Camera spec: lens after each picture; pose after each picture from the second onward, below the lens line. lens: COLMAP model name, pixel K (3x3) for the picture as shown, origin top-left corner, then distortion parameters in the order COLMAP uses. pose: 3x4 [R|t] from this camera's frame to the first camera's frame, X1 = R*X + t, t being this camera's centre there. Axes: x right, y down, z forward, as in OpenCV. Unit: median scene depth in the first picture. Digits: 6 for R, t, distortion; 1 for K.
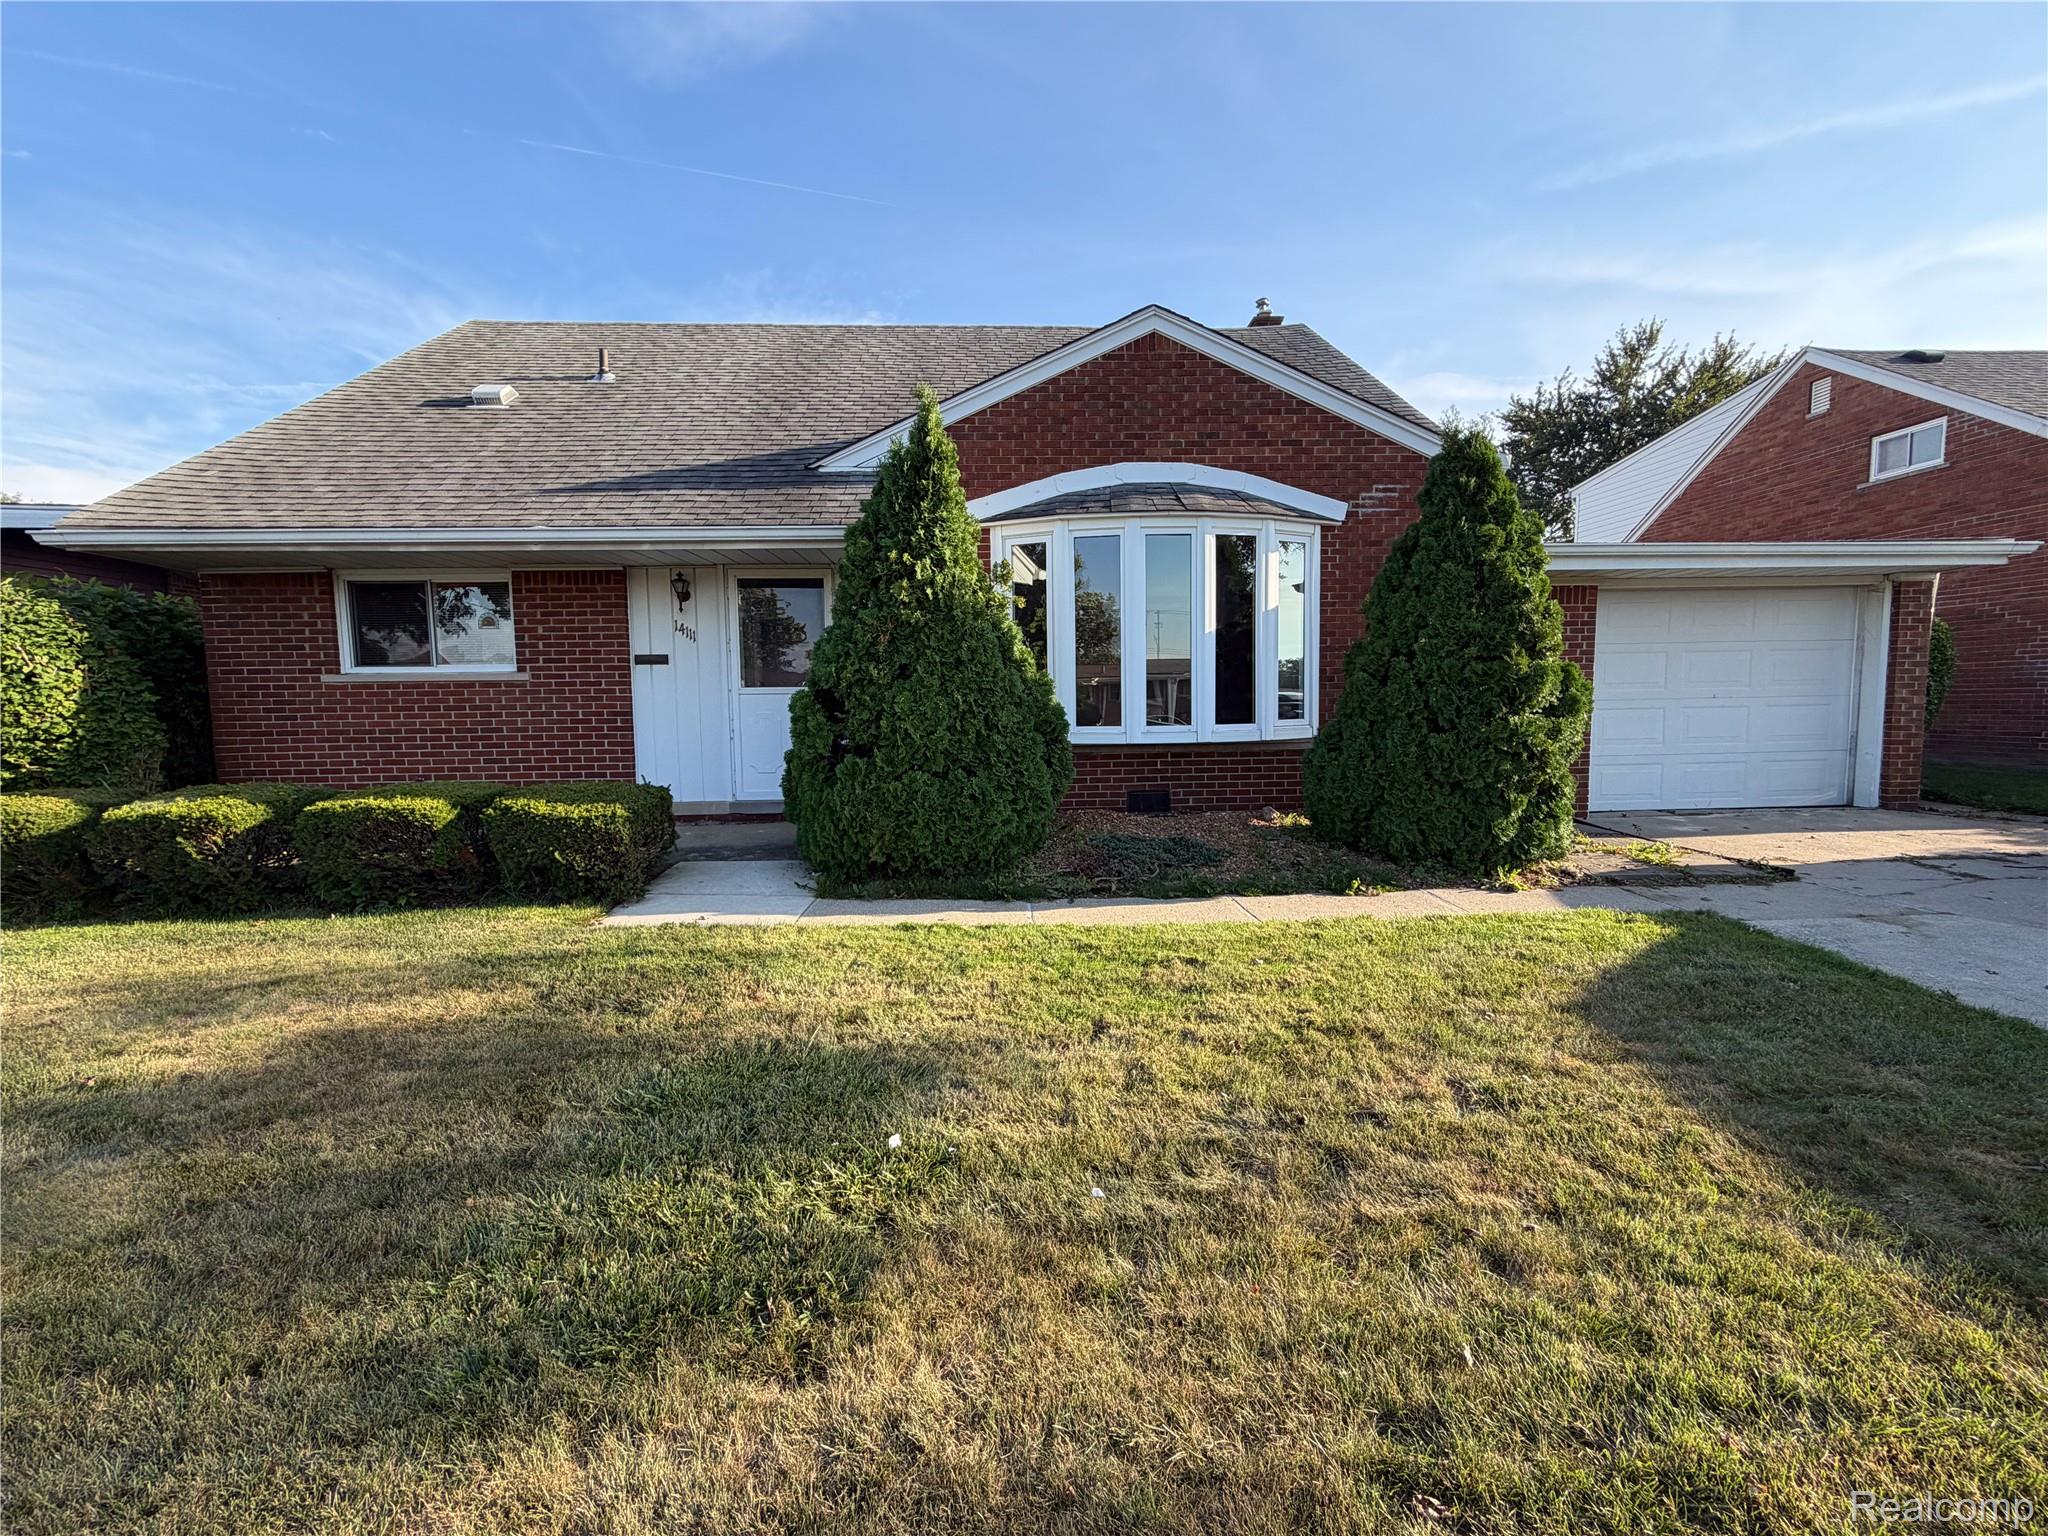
lens RADIAL K [[821.7, 0, 1019.4], [0, 821.7, 769.7], [0, 0, 1]] dist [0.000817, 0.000351]
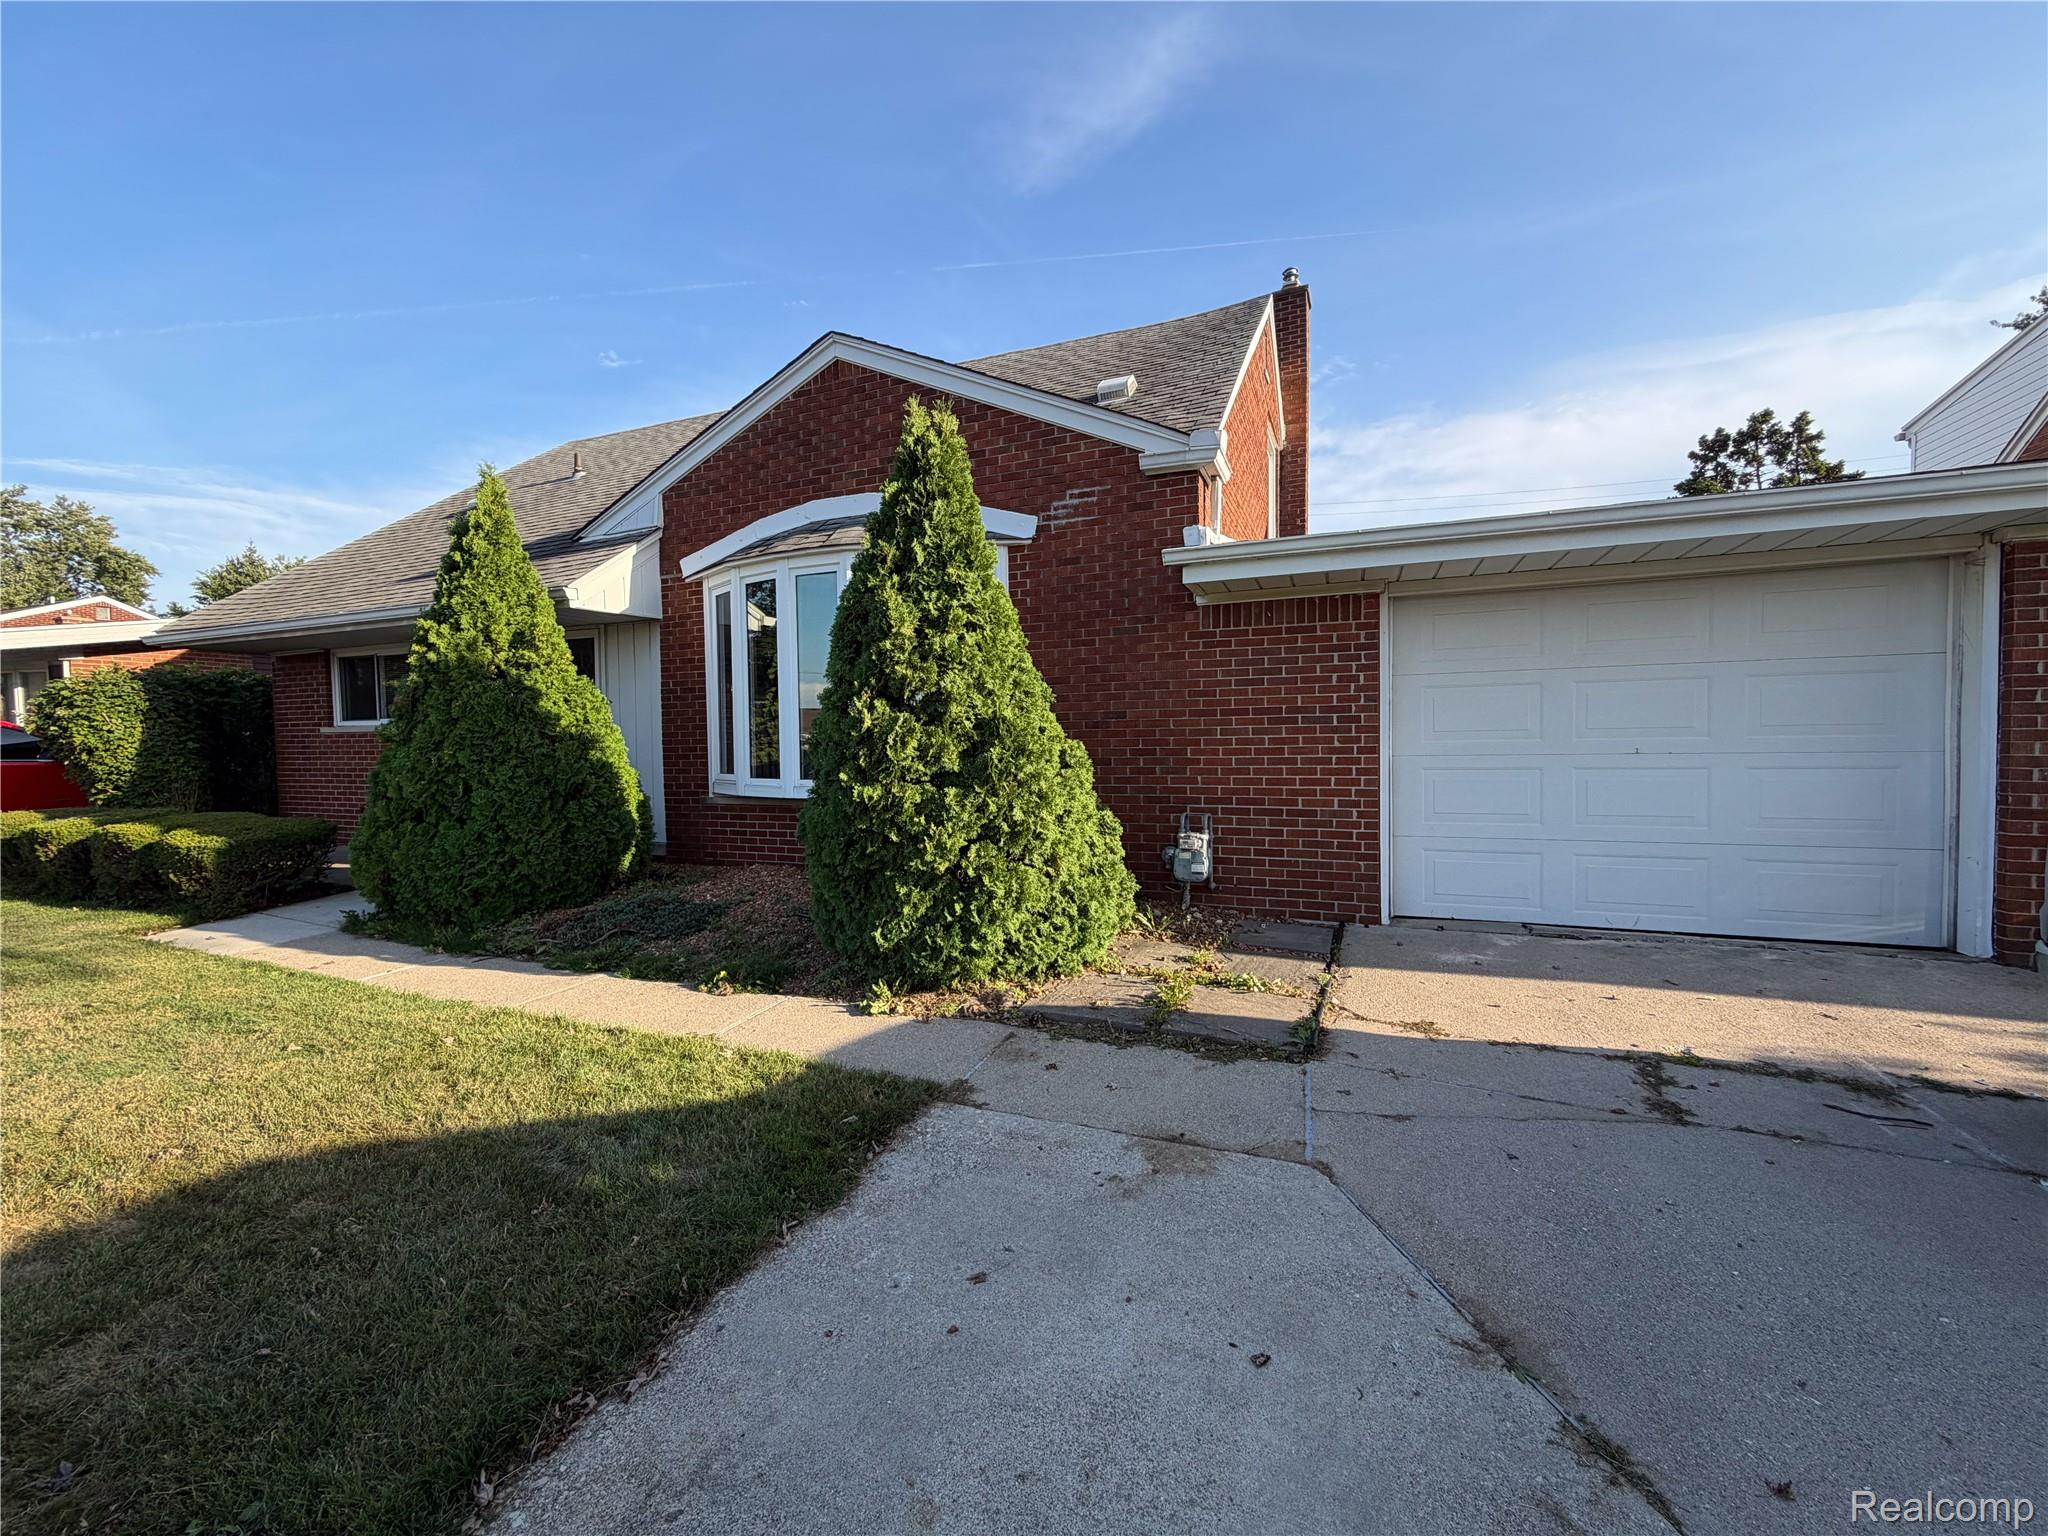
lens RADIAL K [[821.7, 0, 1019.4], [0, 821.7, 769.7], [0, 0, 1]] dist [0.000817, 0.000351]
pose [[0.906101, 0.018684, -0.422648, 0.745451], [-0.034776, 0.998933, -0.030395, -0.043265], [0.421629, 0.042239, 0.905784, 0.253990]]
